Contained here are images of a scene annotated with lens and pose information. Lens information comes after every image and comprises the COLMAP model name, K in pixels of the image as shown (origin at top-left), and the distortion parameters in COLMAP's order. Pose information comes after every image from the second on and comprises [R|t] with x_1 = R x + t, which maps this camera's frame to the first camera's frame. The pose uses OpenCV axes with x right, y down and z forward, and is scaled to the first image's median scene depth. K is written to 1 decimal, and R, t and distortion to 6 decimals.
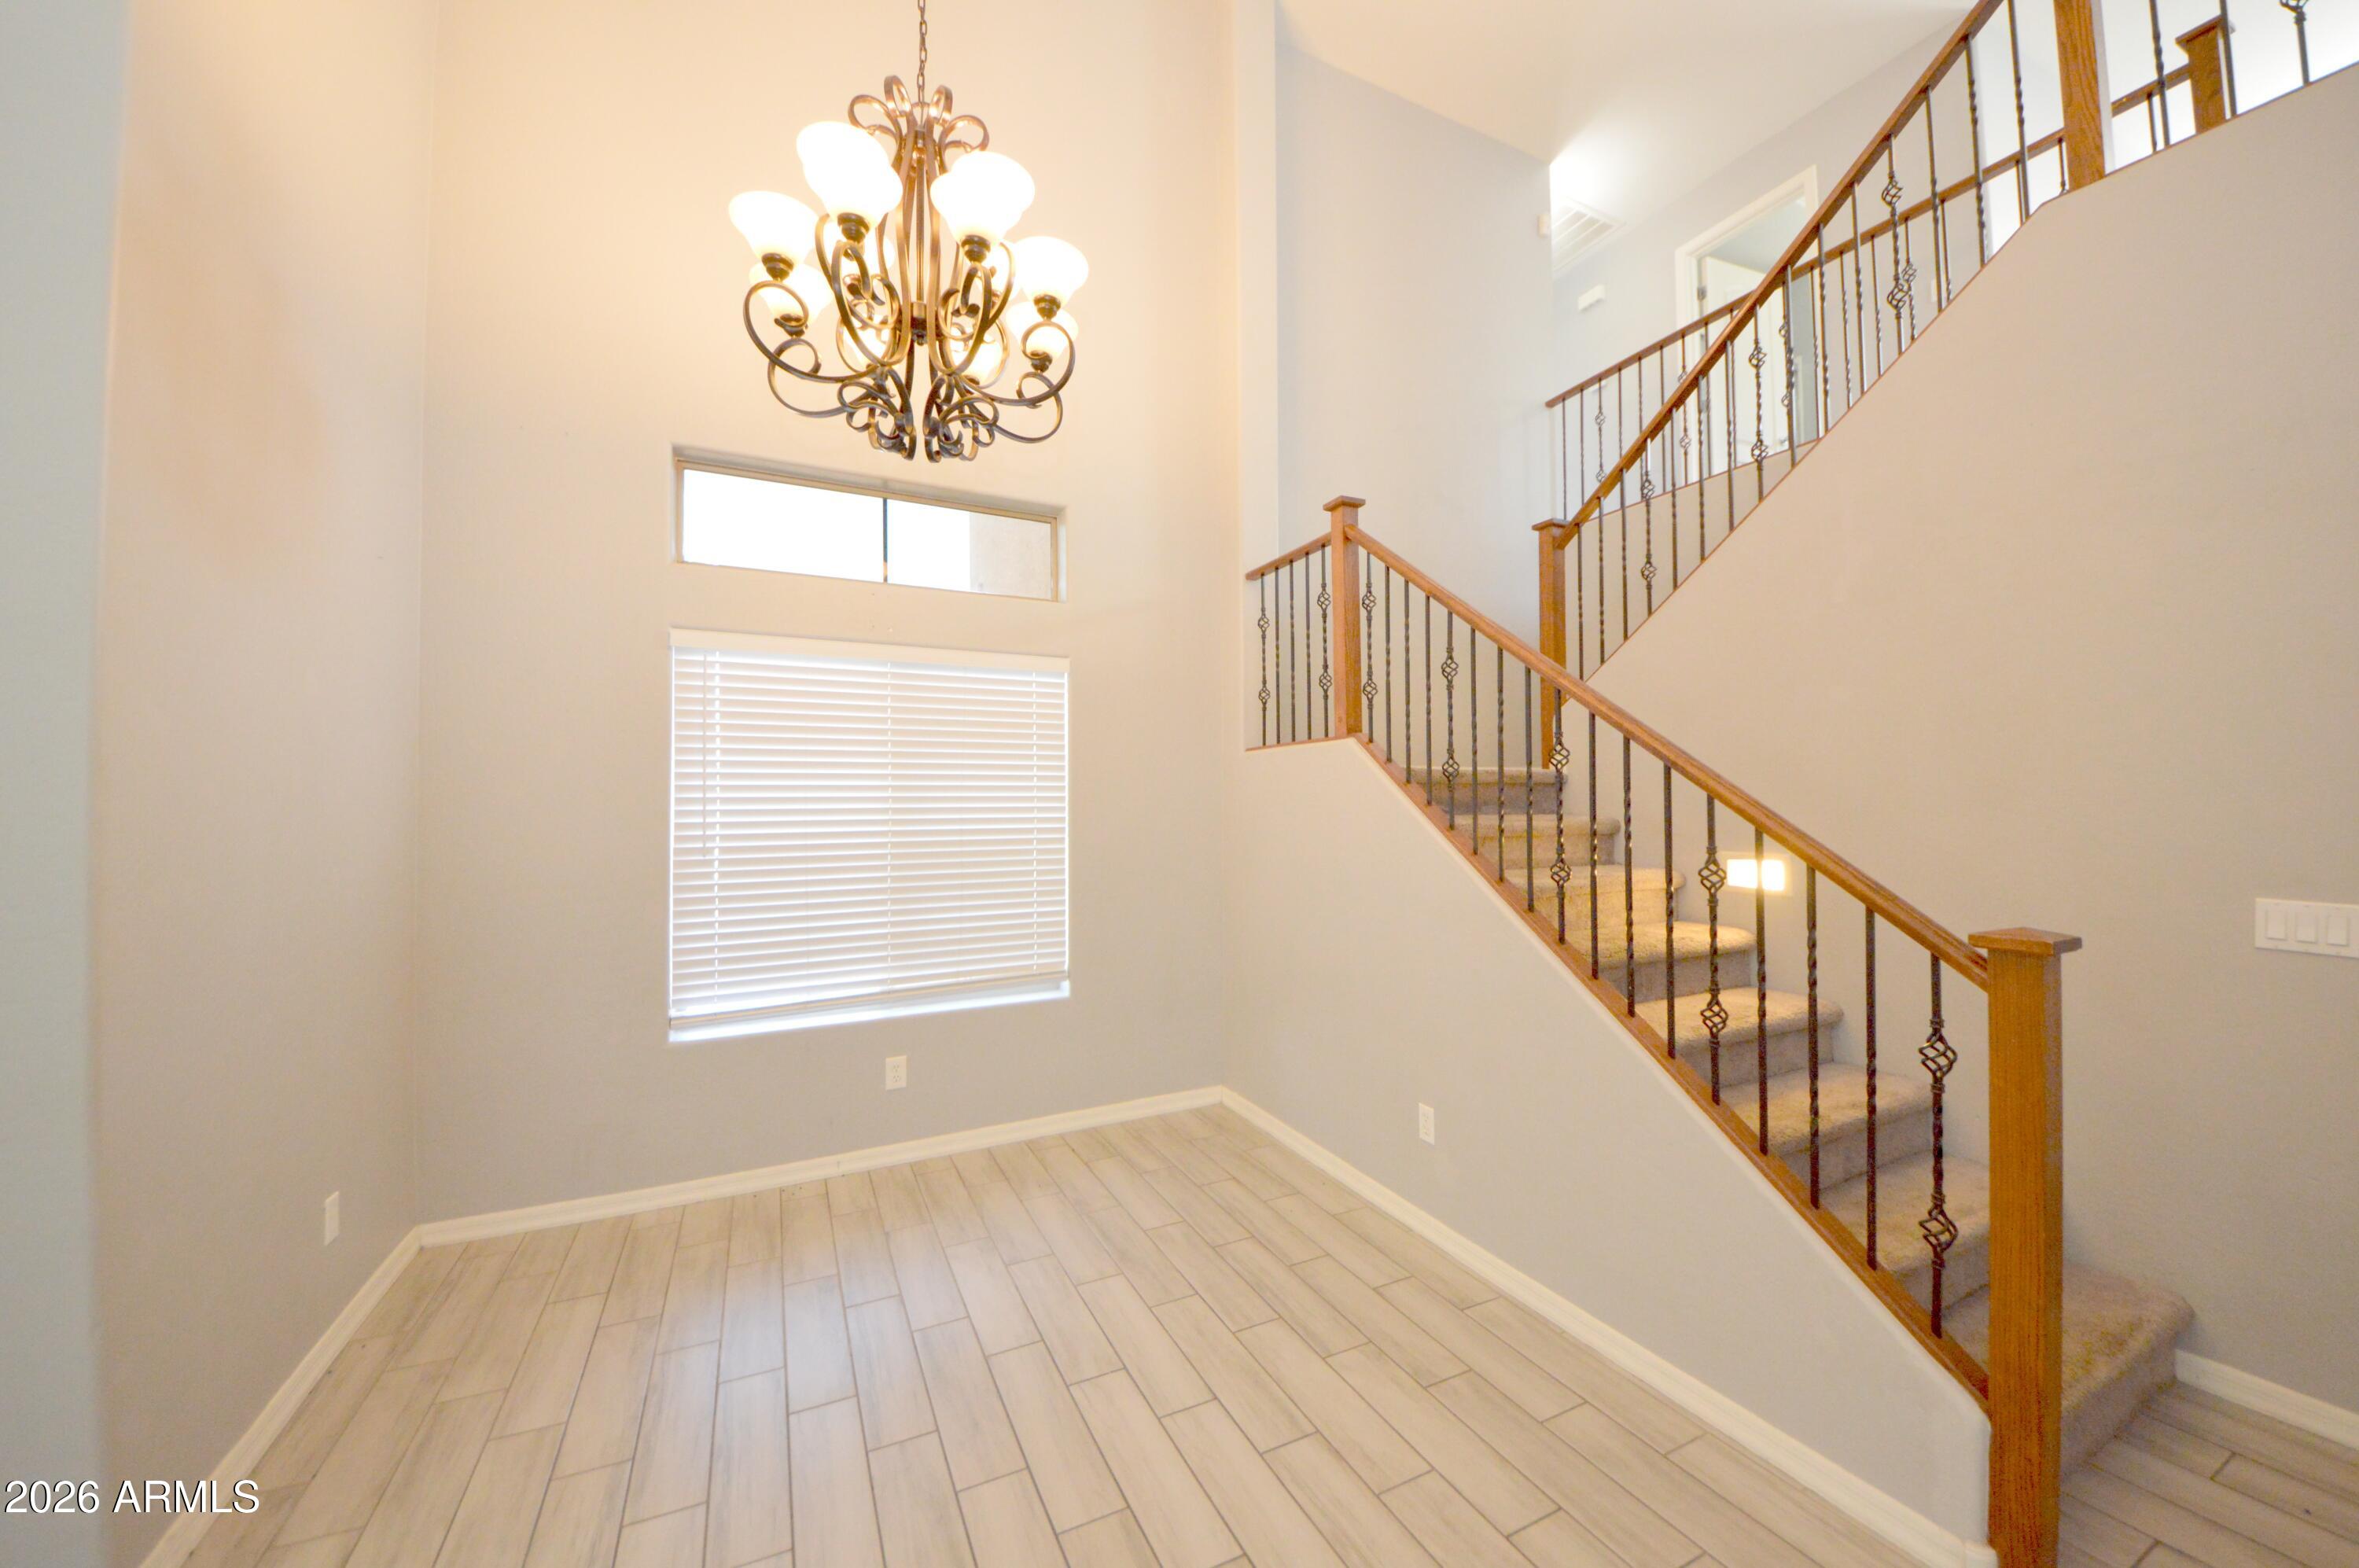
lens RADIAL K [[850.5, 0, 1187.0], [0, 850.5, 781.8], [0, 0, 1]] dist [0.012612, -0.011897]
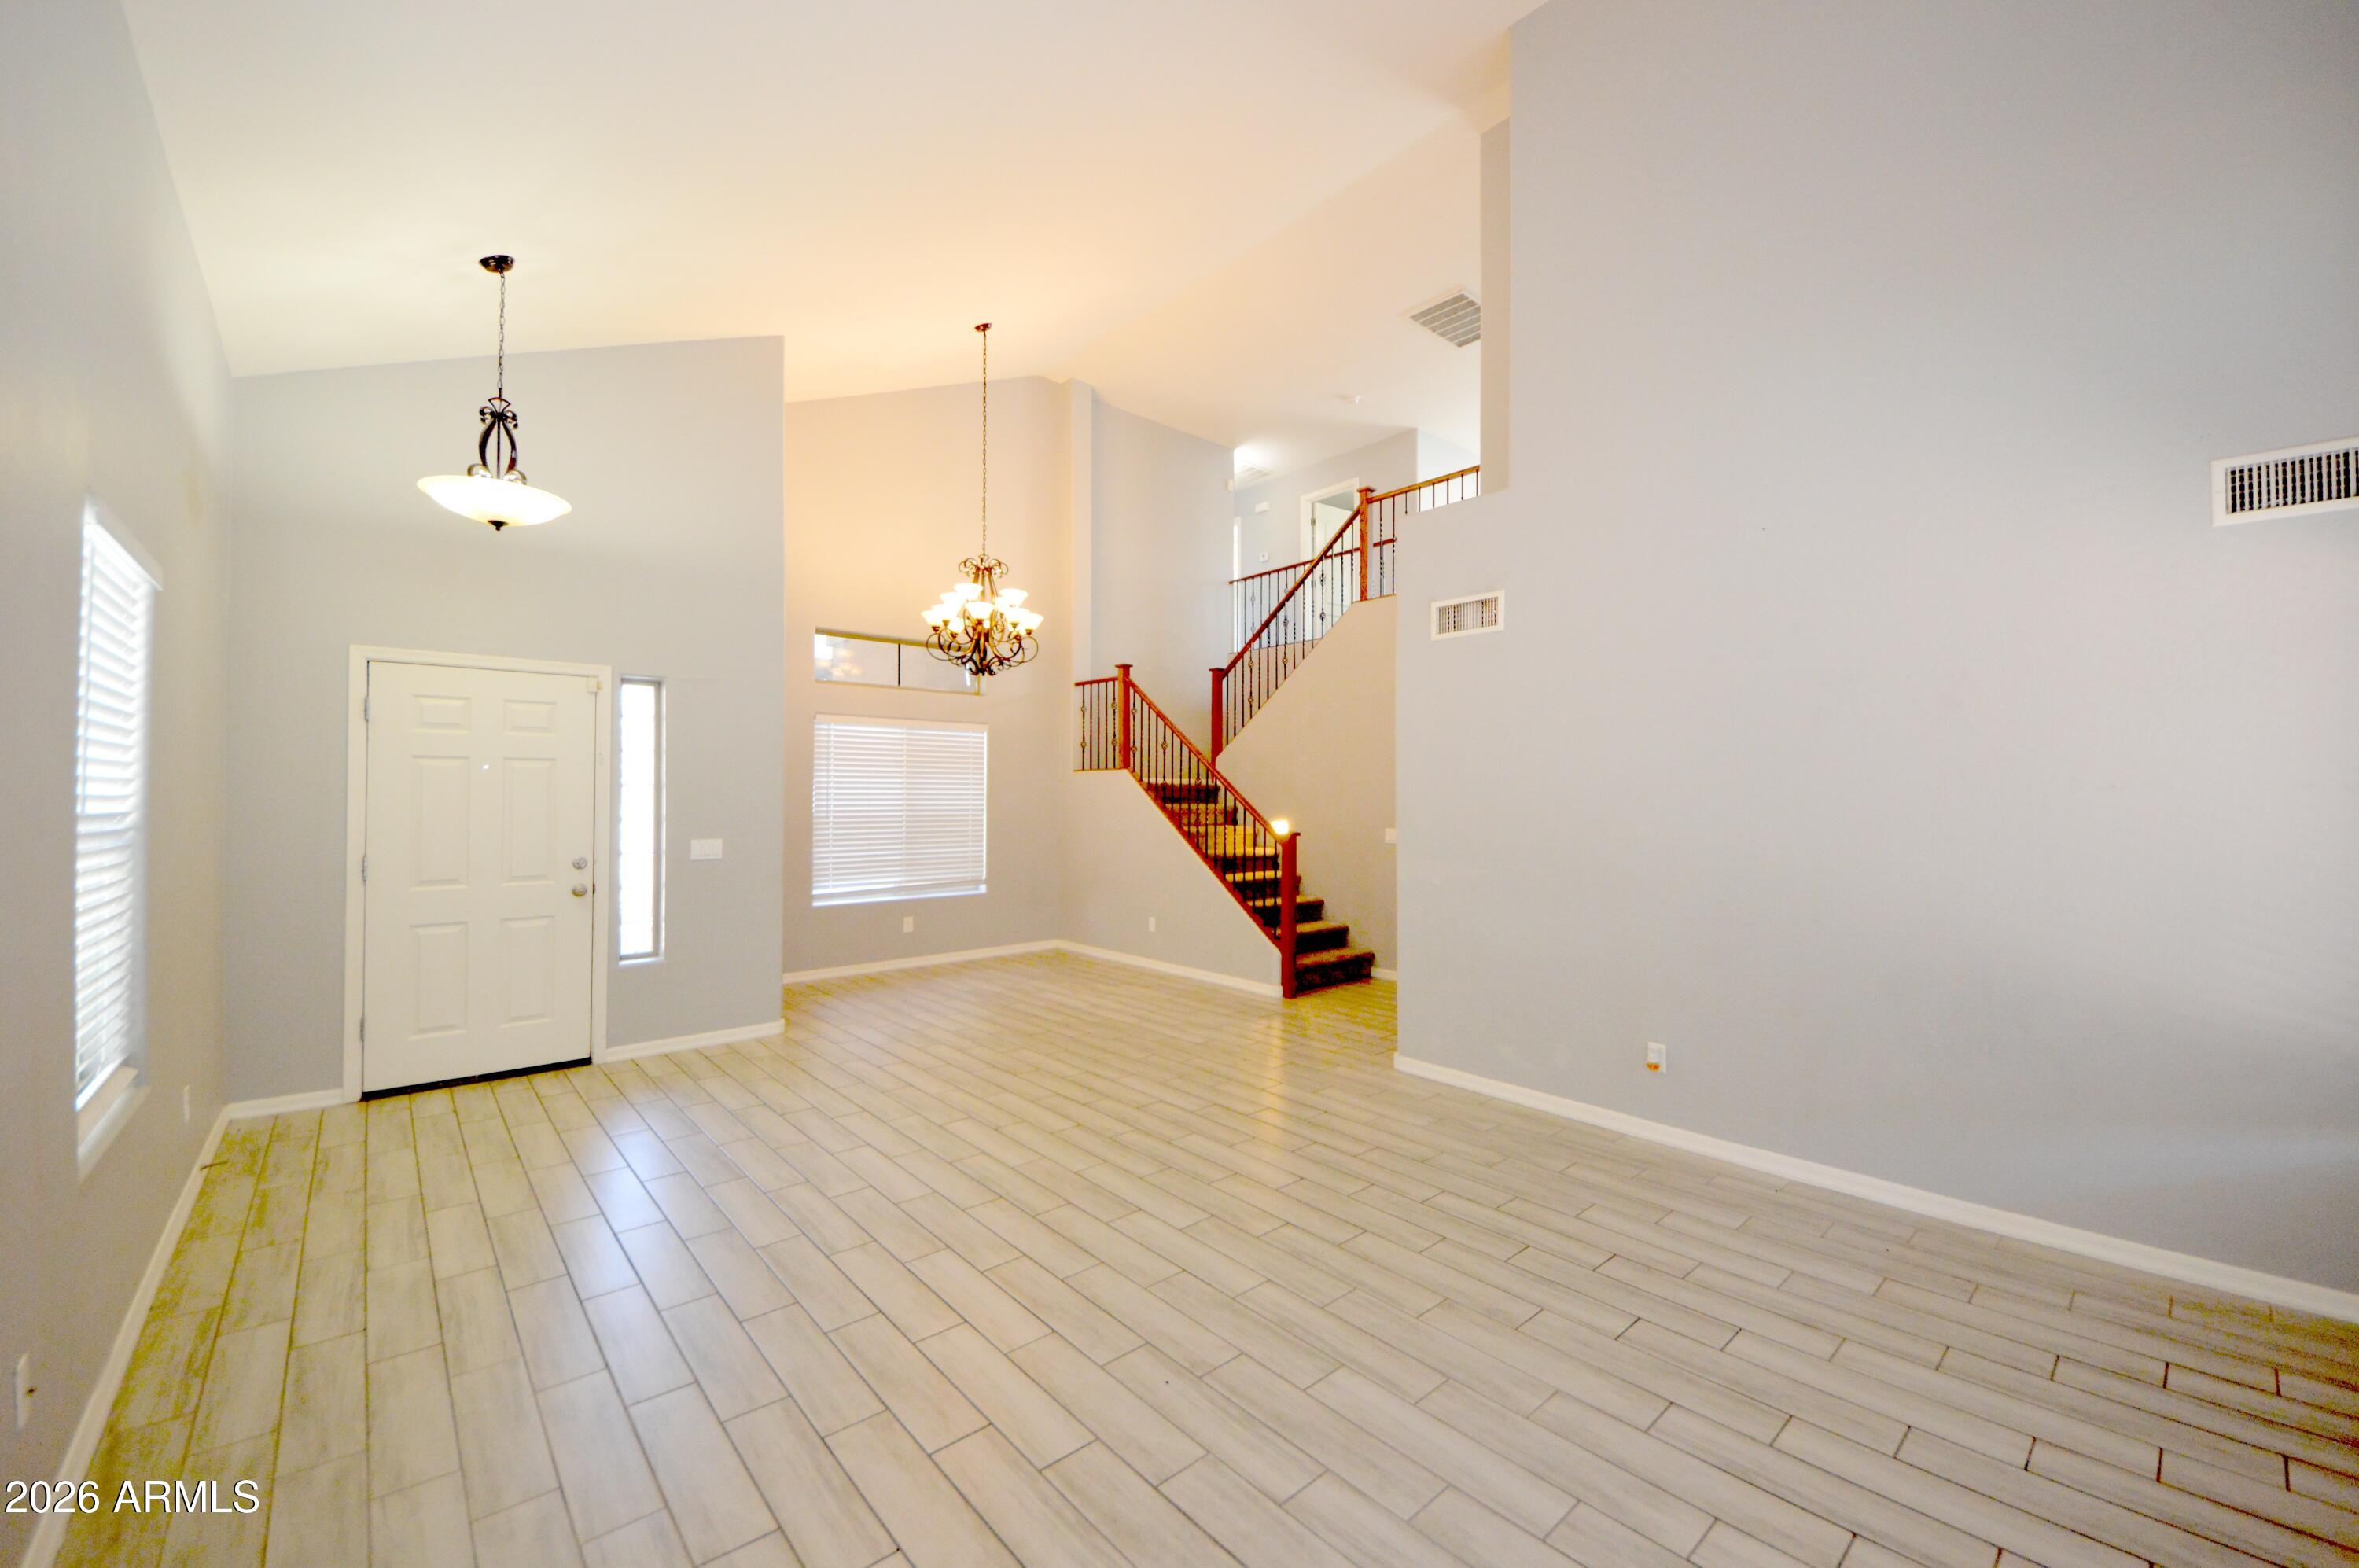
lens RADIAL K [[935.2, 0, 1179.5], [0, 935.2, 784.0], [0, 0, 1]] dist [-0.012741, 0.000051]
pose [[0.966216, 0.012912, 0.257410, -0.292622], [-0.018293, 0.999661, 0.018522, -0.058013], [-0.257083, -0.022605, 0.966125, -1.371767]]
